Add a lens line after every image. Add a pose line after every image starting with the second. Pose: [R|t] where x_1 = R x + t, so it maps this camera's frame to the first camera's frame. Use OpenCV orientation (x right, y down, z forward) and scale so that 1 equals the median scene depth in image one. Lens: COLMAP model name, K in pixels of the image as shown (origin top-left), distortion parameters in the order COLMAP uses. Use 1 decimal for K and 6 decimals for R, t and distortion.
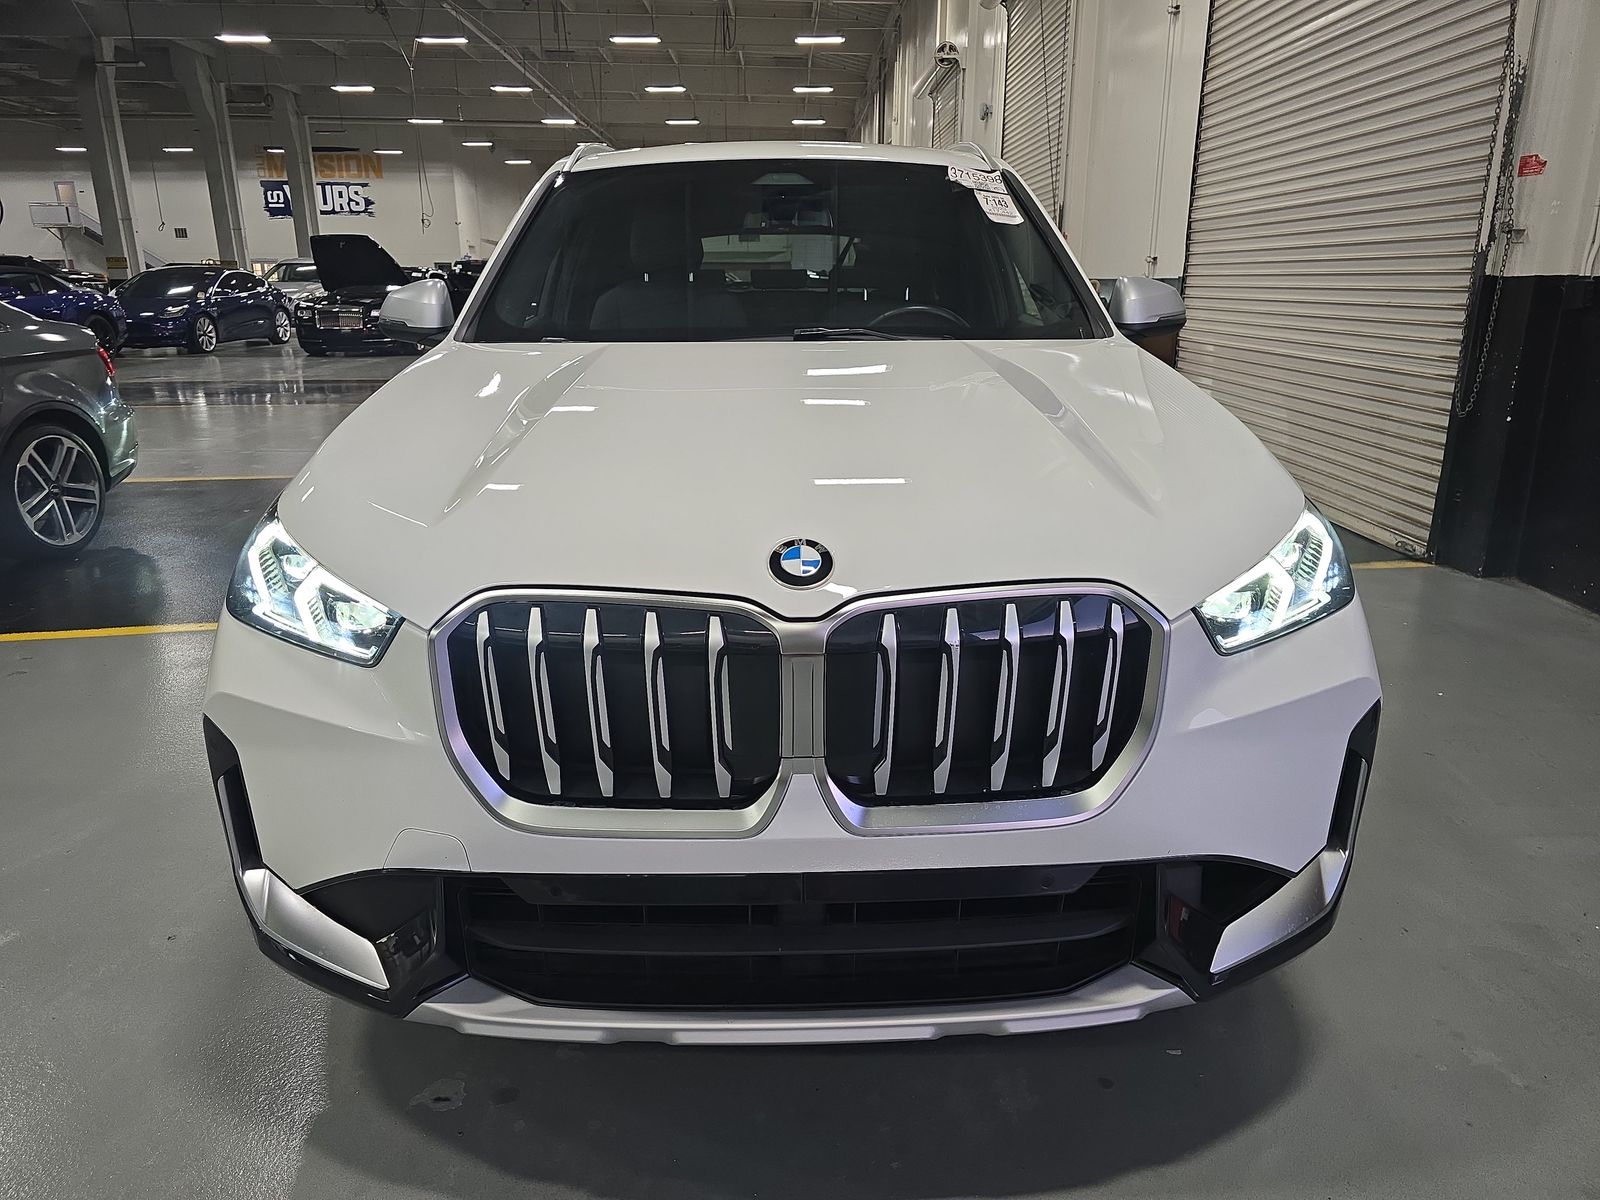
lens RADIAL K [[1102.9, 0, 800.0], [0, 1102.9, 600.0], [0, 0, 1]] dist [0.031056, -0.006044]
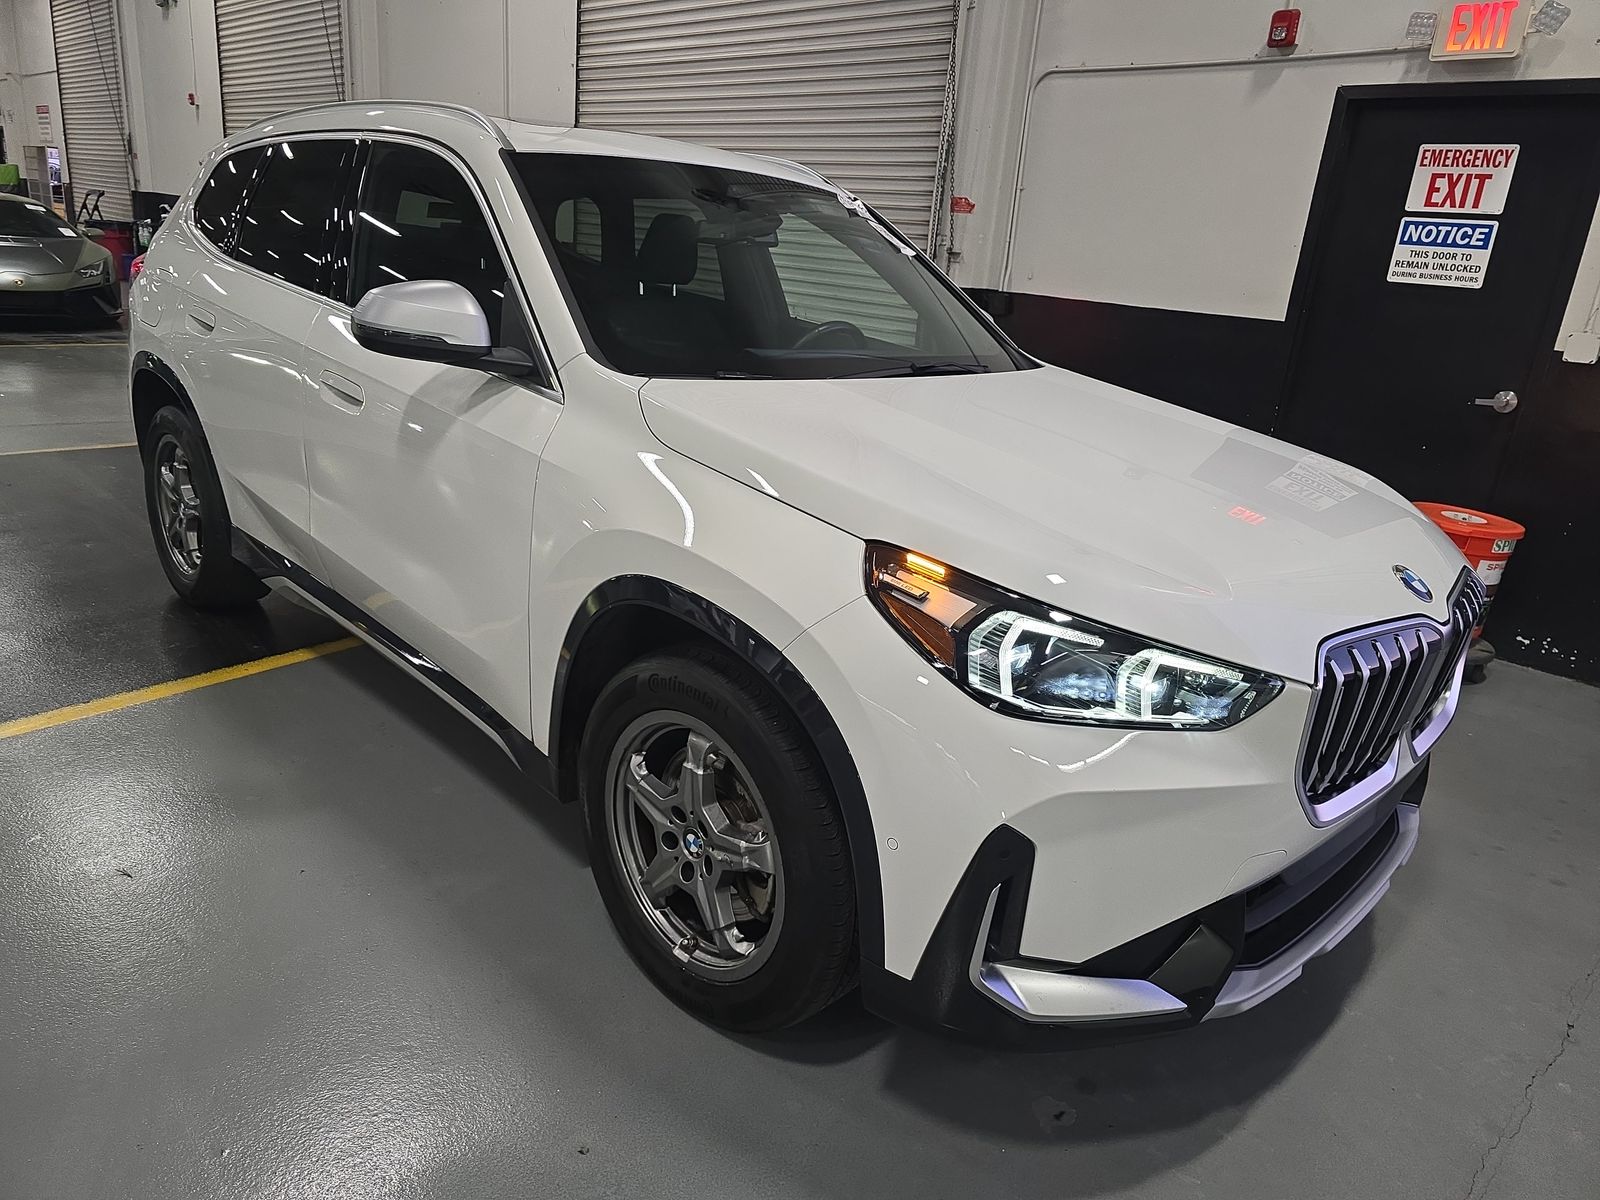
lens RADIAL K [[1083.9, 0, 800.0], [0, 1083.9, 600.0], [0, 0, 1]] dist [0.073173, 0.000124]
pose [[0.710981, -0.158806, 0.685045, -0.493435], [0.110989, 0.987298, 0.113682, -0.084807], [-0.694397, -0.004793, 0.719576, 0.168367]]
